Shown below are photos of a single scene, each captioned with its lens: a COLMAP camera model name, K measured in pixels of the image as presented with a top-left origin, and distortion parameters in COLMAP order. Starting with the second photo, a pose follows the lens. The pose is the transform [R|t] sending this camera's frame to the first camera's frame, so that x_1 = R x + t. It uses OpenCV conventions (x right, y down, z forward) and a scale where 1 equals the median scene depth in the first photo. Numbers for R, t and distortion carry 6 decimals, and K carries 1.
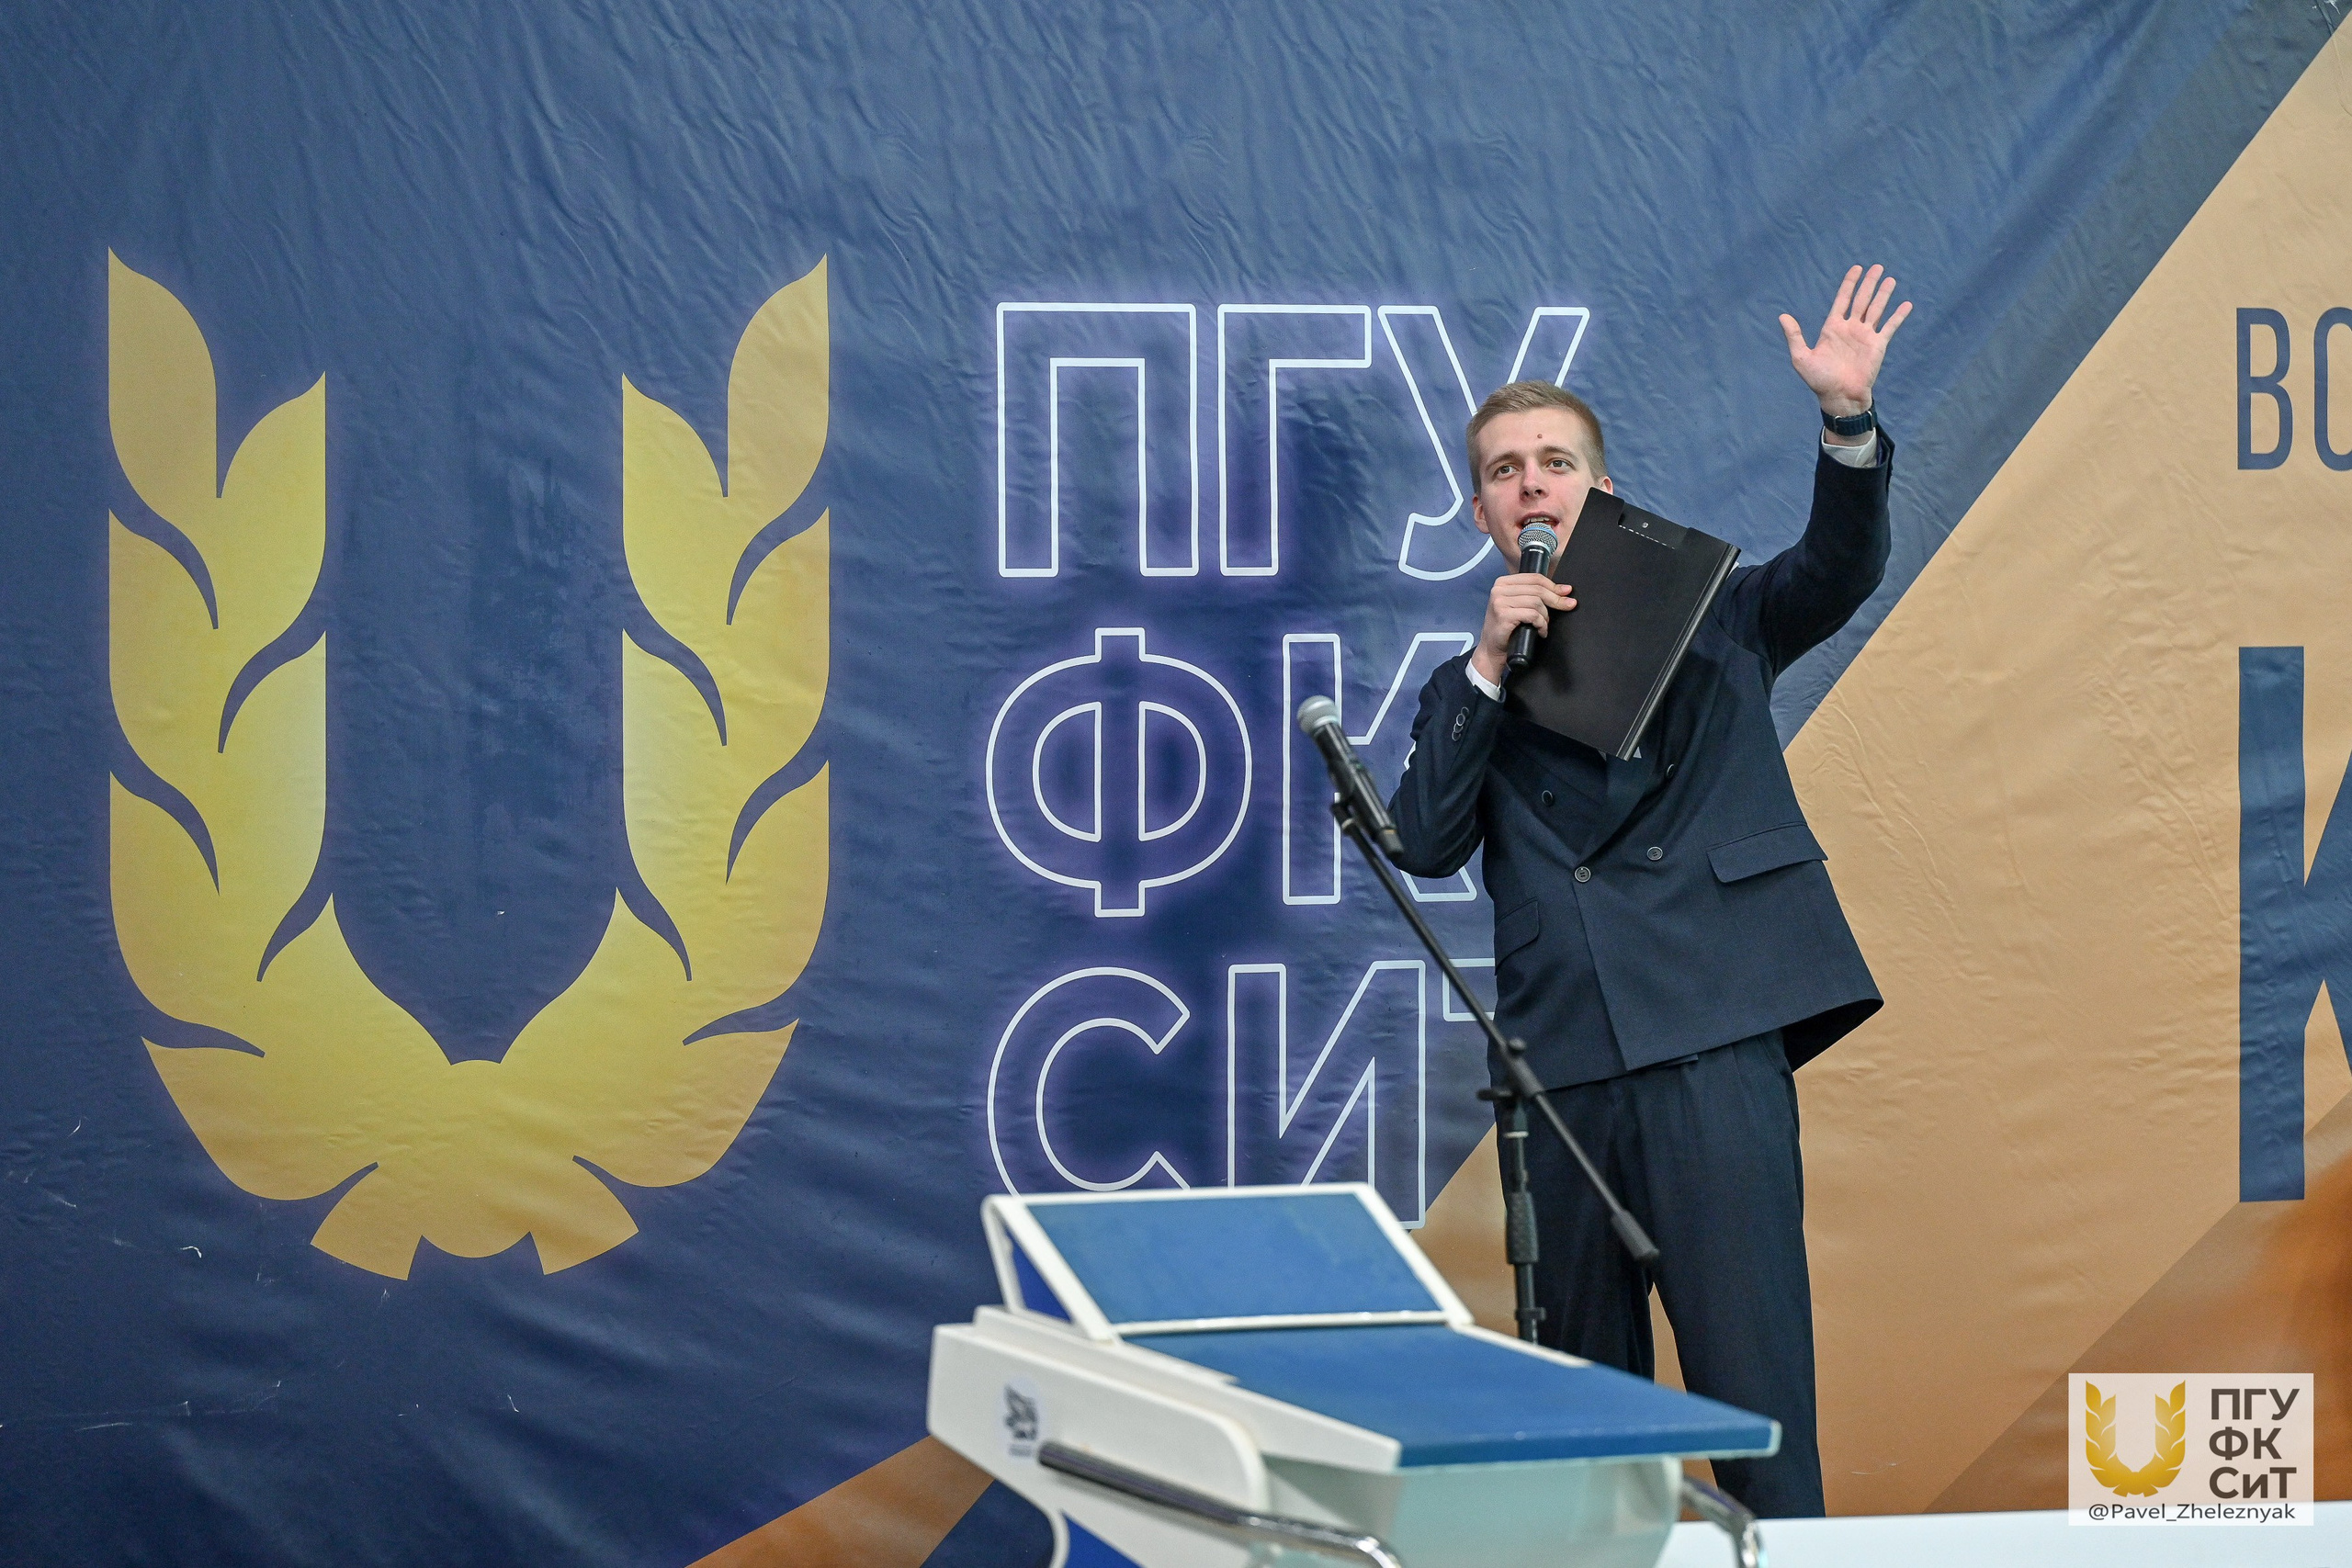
lens RADIAL K [[13428.7, 0, 1176.0], [0, 13428.7, 784.0], [0, 0, 1]] dist [0.160563, -0.791492]
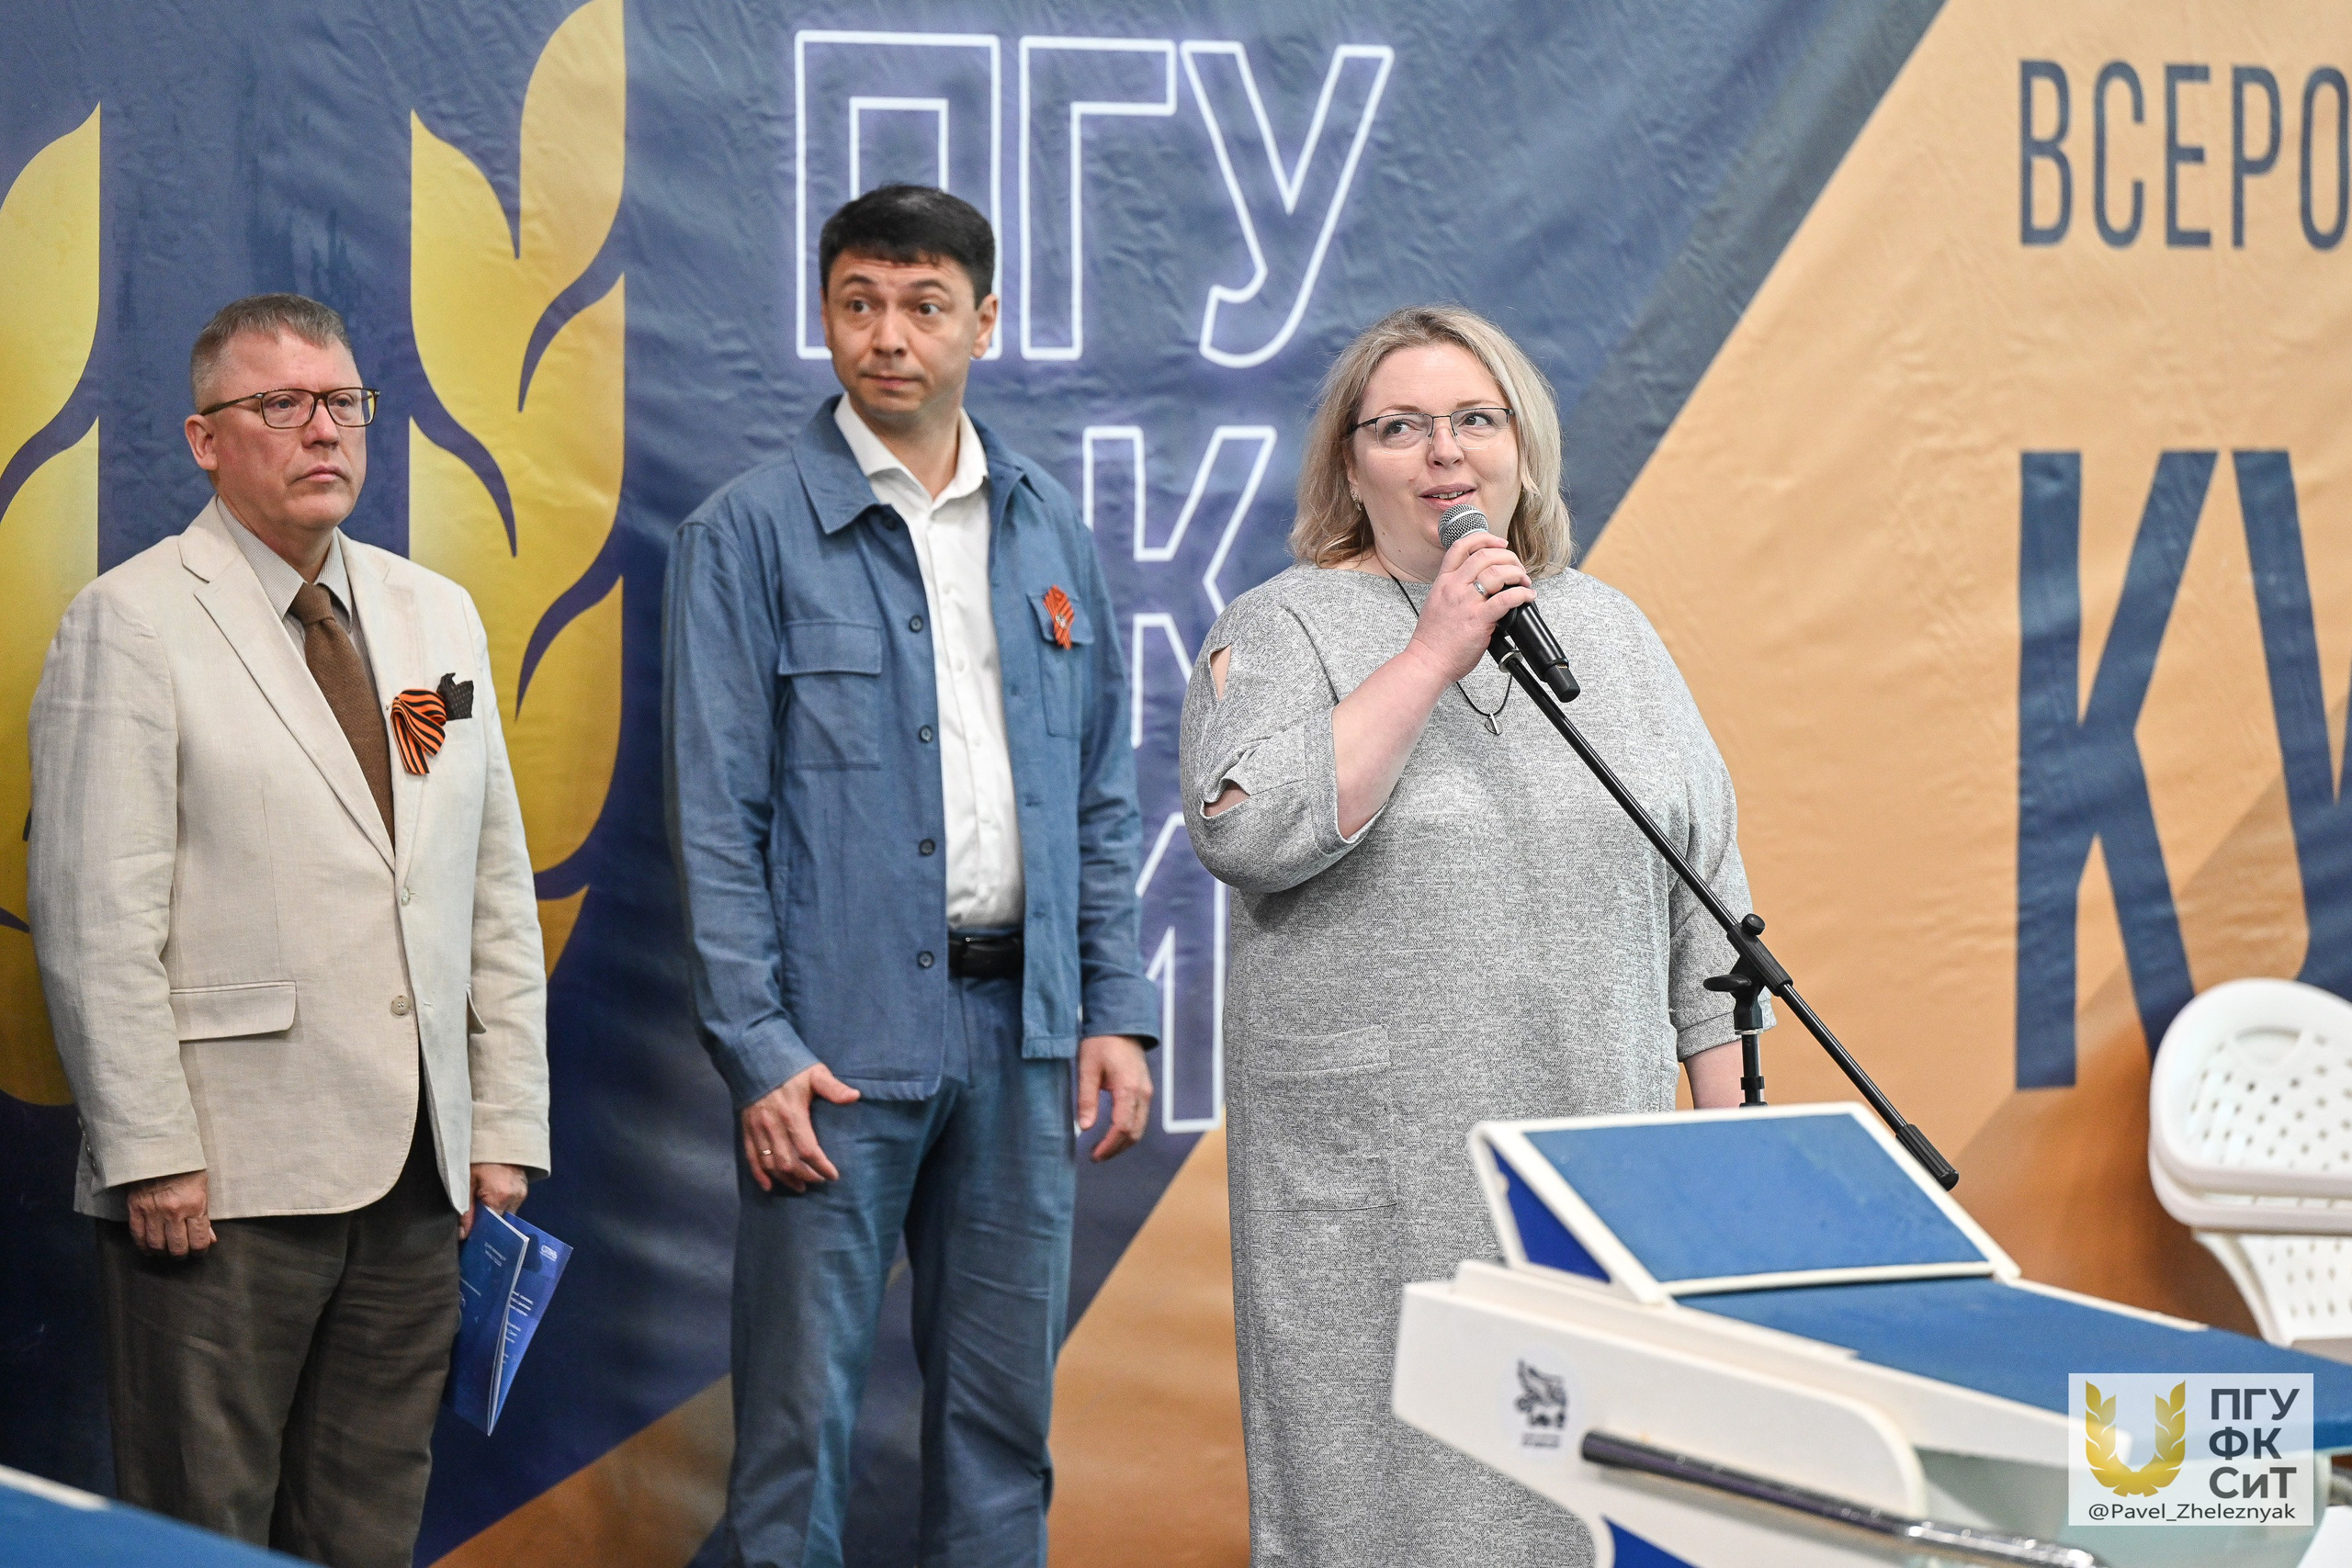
lens RADIAL K [[13607.7, 0, 1176.0], [0, 13607.7, 784.0], [0, 0, 1]] dist [0.061904, 3.665008]
pose [[0.986750, 0.002272, 0.162230, -0.125632], [-0.004552, 0.999896, 0.013683, -0.000499], [-0.162182, -0.014240, 0.986658, 0.153012]]
